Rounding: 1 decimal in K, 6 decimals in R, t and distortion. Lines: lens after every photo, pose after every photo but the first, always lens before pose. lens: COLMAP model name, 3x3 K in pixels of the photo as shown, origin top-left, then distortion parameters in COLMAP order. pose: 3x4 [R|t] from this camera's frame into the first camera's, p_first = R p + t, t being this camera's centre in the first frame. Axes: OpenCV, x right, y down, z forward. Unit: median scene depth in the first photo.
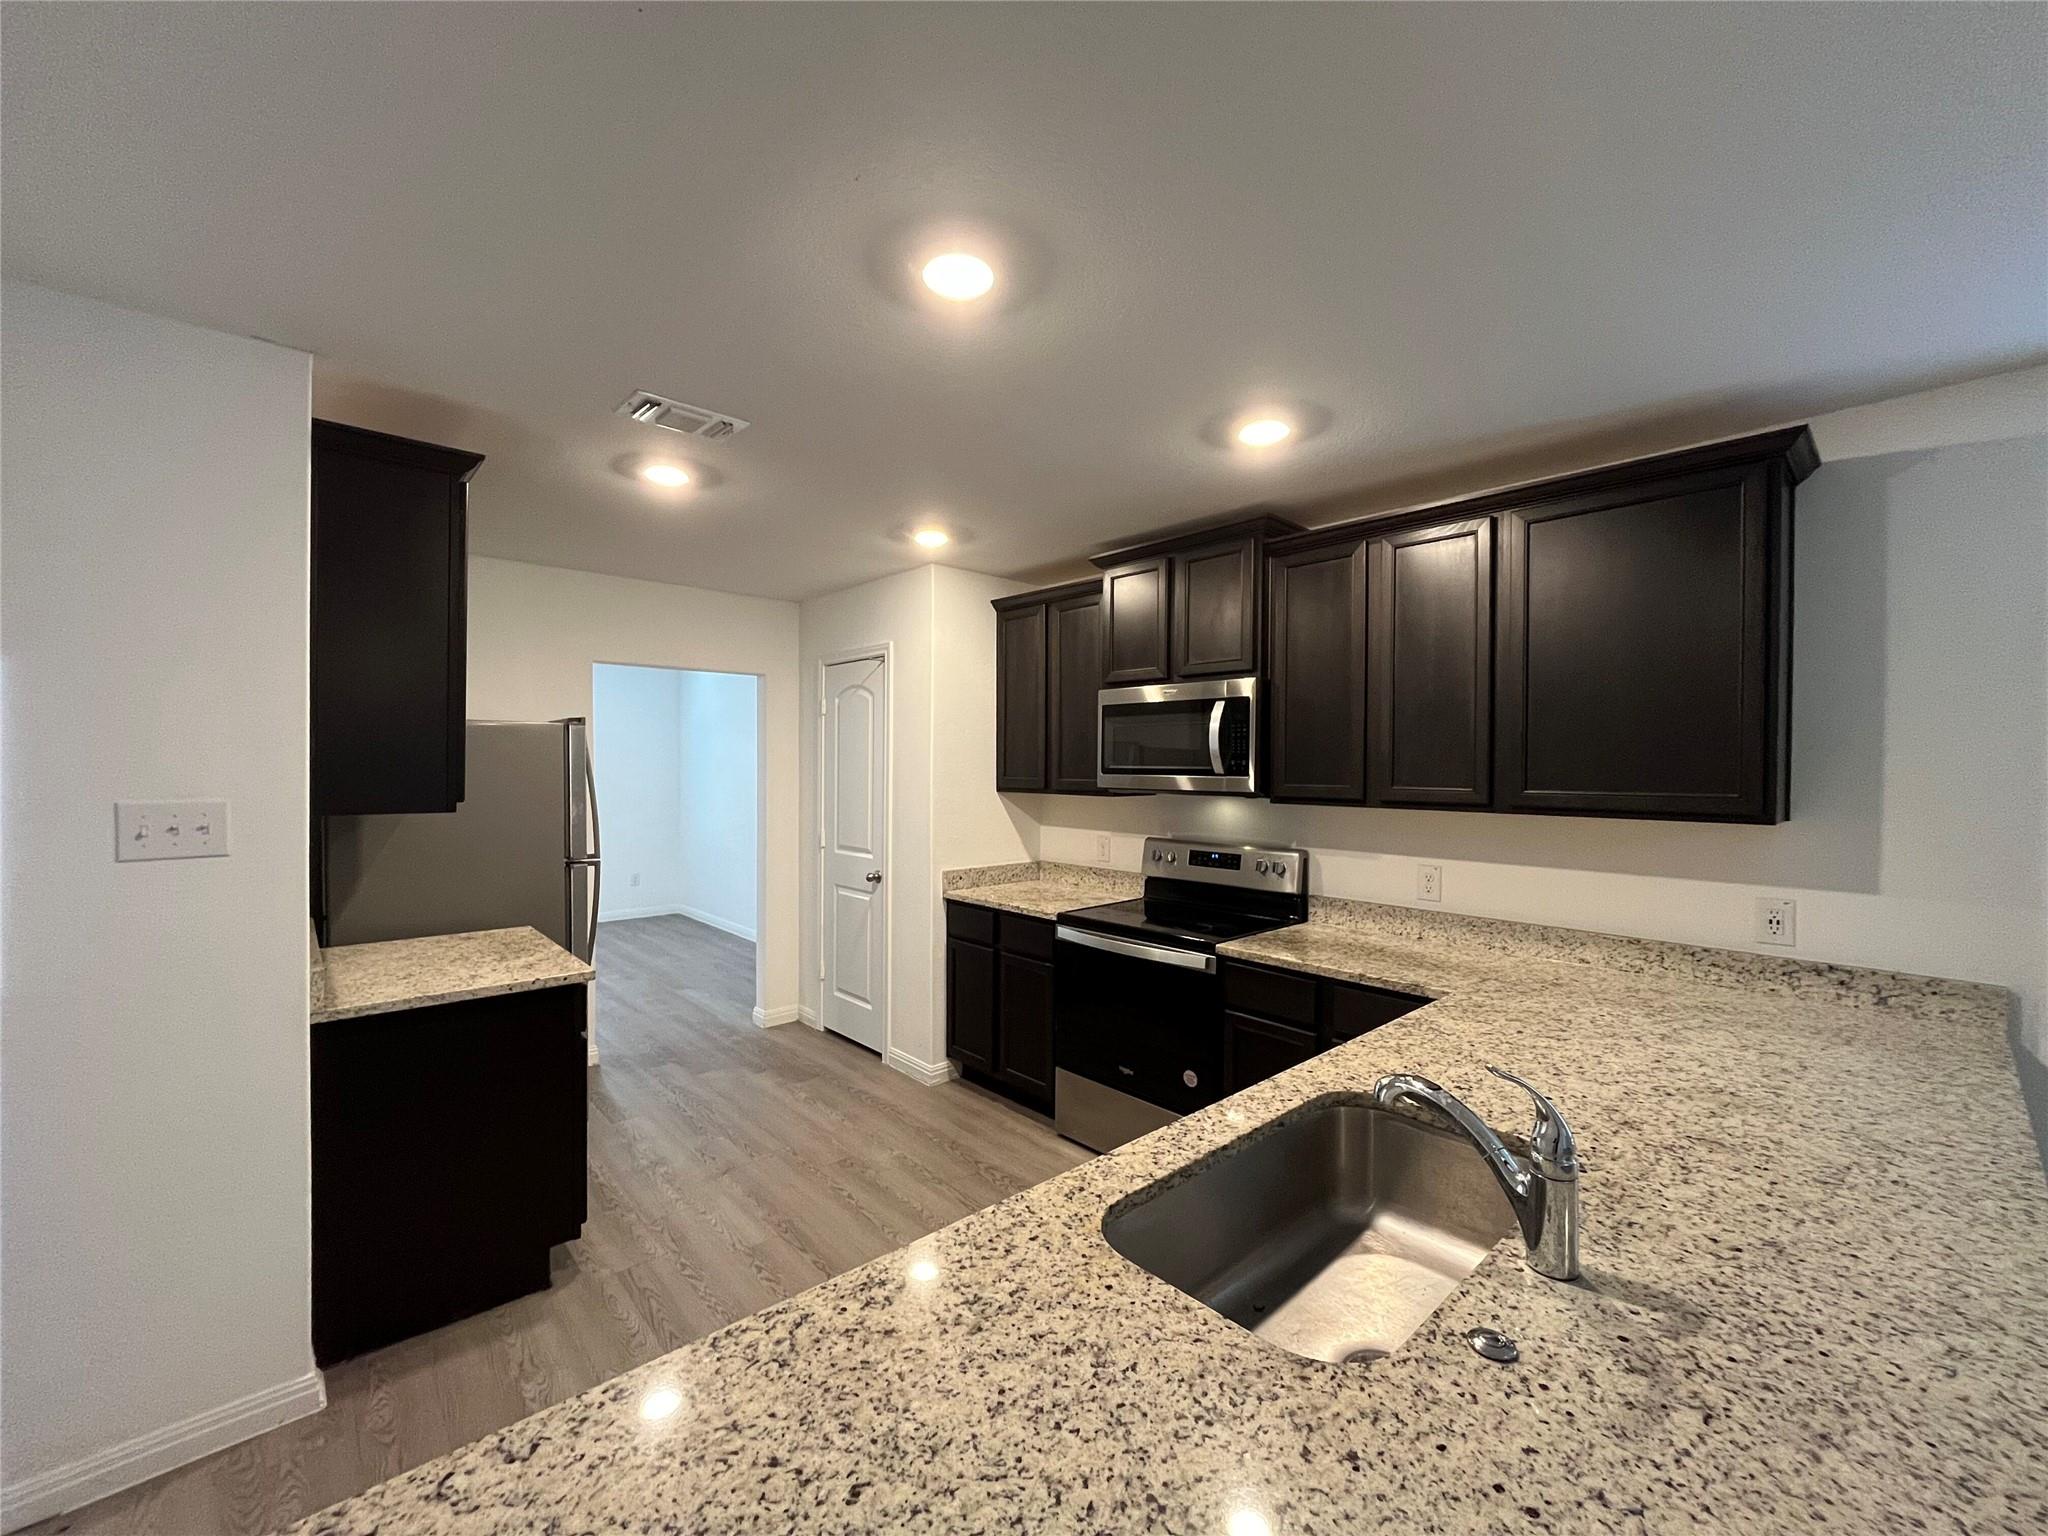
lens RADIAL K [[830.9, 0, 1024.0], [0, 830.9, 768.0], [0, 0, 1]] dist [-0.000761, -0.000108]
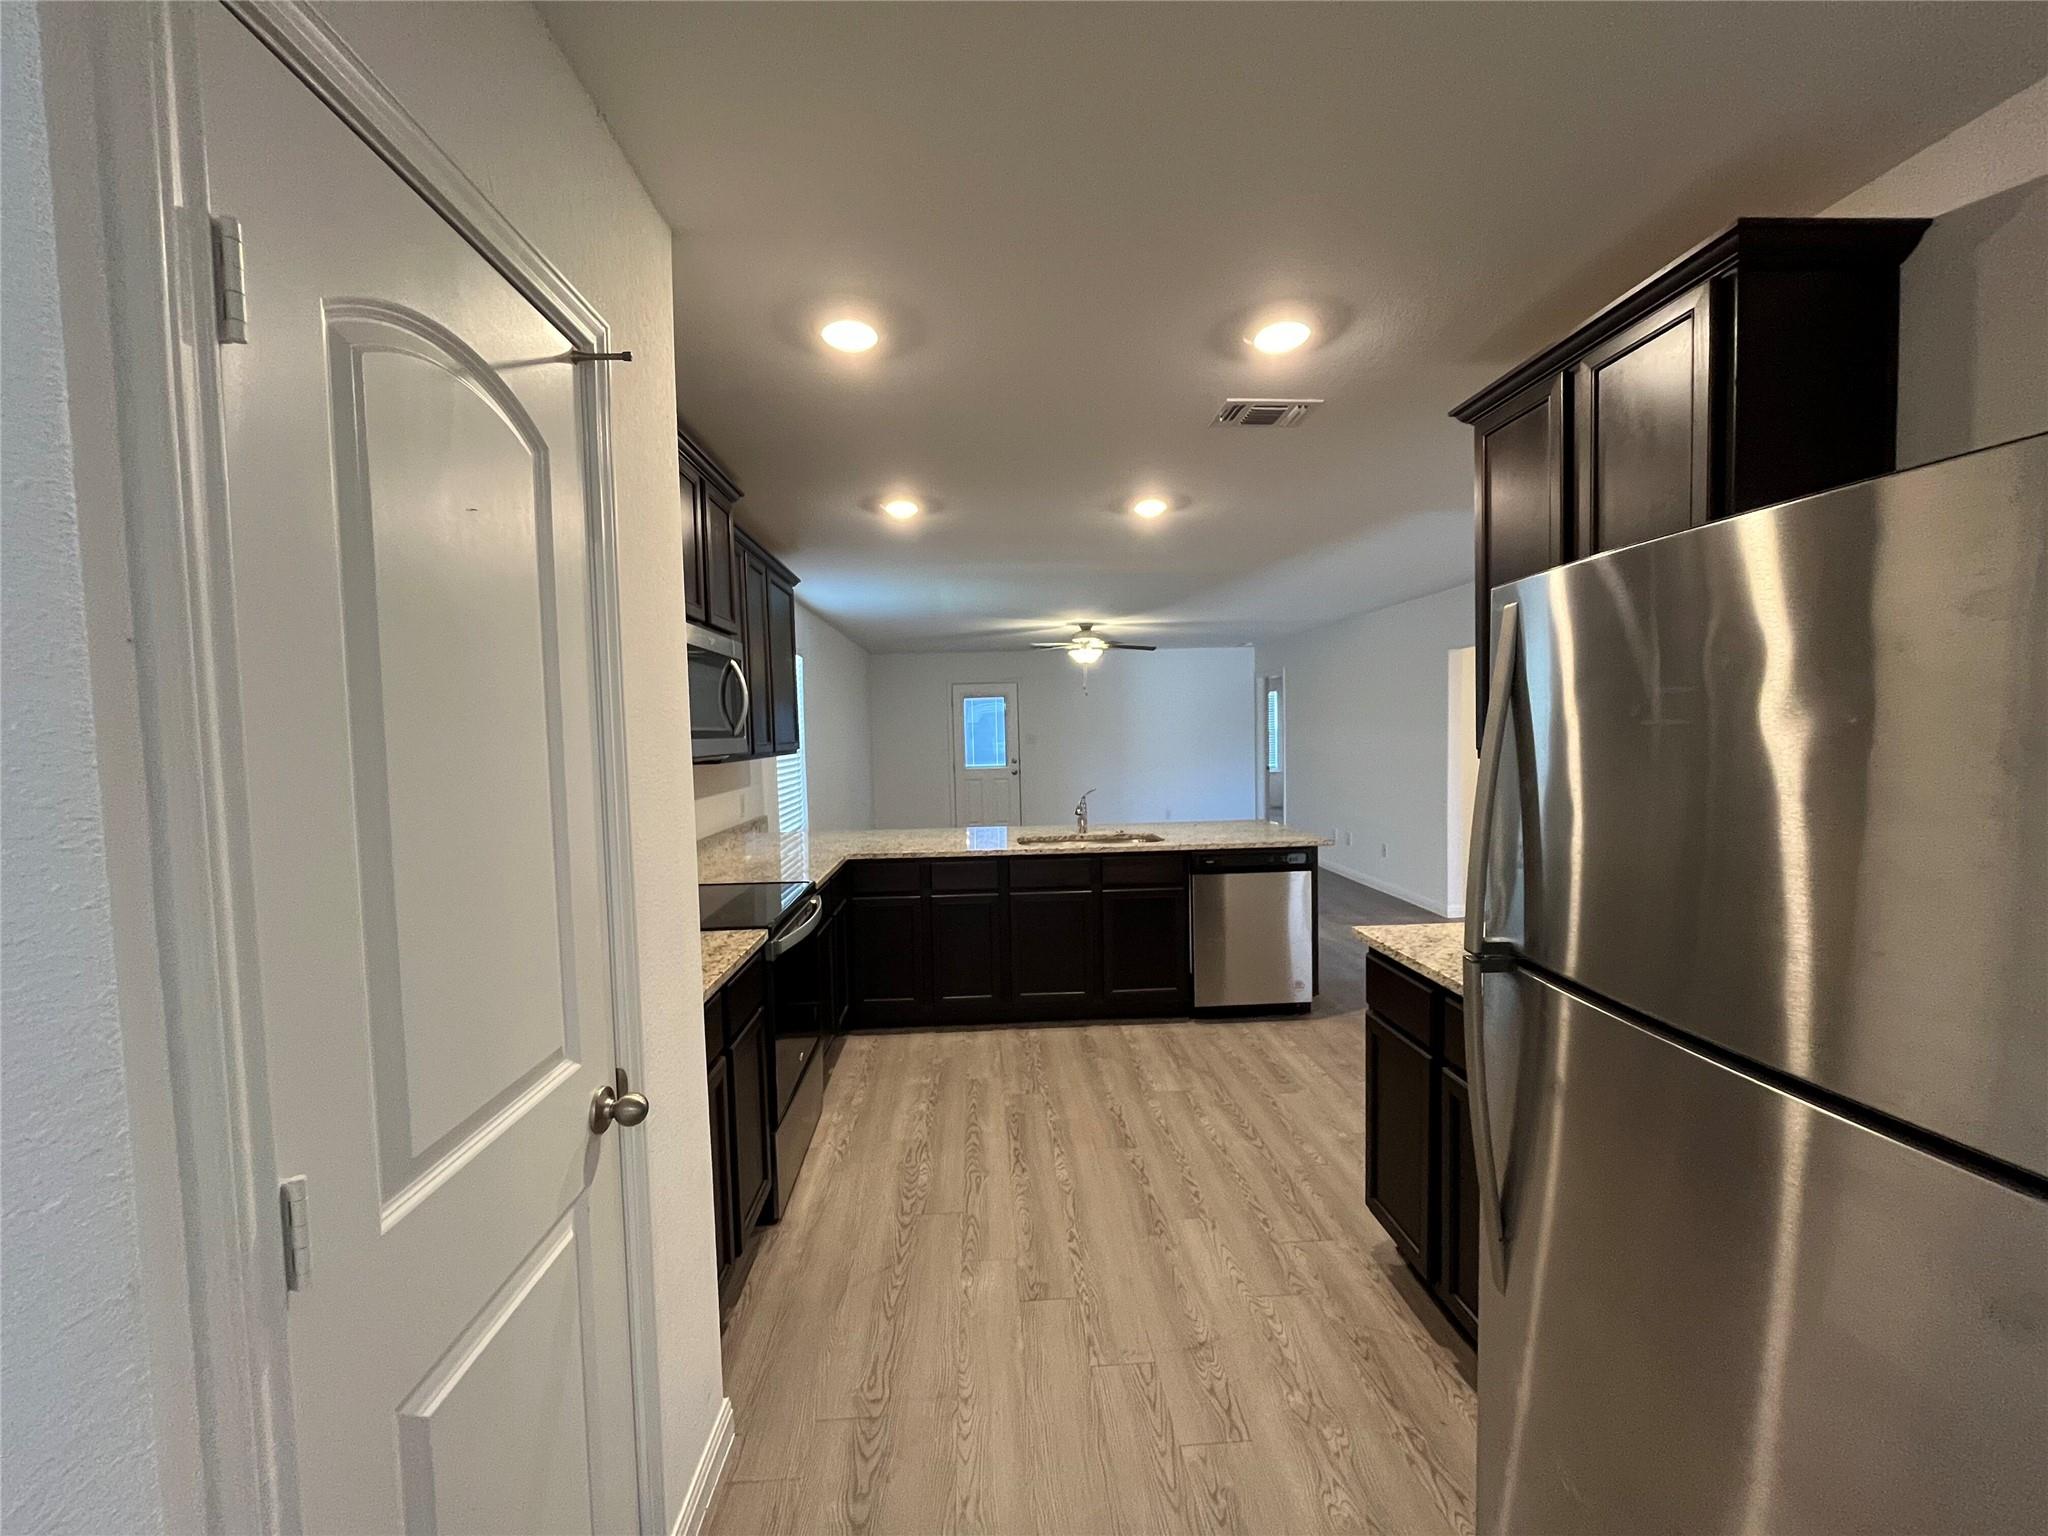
lens RADIAL K [[826.1, 0, 1015.3], [0, 826.1, 771.9], [0, 0, 1]] dist [-0.000578, -0.000233]
pose [[-0.770062, -0.019948, 0.637657, -0.645295], [0.015954, 0.998596, 0.050506, 0.004022], [-0.637769, 0.049066, -0.768663, 1.553610]]
